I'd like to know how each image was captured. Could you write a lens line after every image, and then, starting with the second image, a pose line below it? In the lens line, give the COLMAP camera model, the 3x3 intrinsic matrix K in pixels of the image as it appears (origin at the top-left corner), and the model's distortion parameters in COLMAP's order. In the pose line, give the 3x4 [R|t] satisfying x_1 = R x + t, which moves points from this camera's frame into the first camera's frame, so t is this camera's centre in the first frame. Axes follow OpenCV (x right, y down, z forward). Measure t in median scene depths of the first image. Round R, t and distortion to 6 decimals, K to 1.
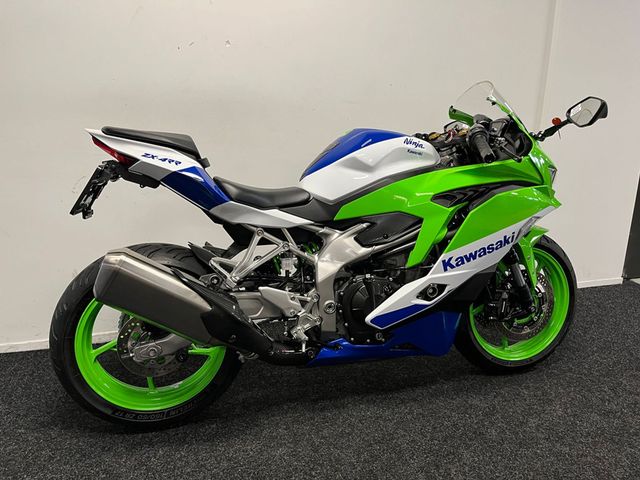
lens RADIAL K [[477.5, 0, 316.9], [0, 477.5, 237.6], [0, 0, 1]] dist [0.083791, -0.100454]
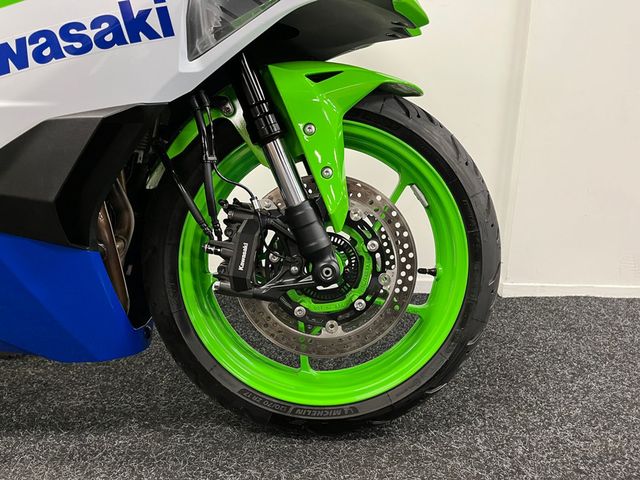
lens RADIAL K [[483.5, 0, 316.3], [0, 483.5, 238.8], [0, 0, 1]] dist [0.067945, -0.100152]
pose [[0.968303, 0.073696, -0.238660, 0.614837], [-0.085053, 0.995666, -0.037627, 0.158928], [0.234852, 0.056733, 0.970374, 0.729700]]
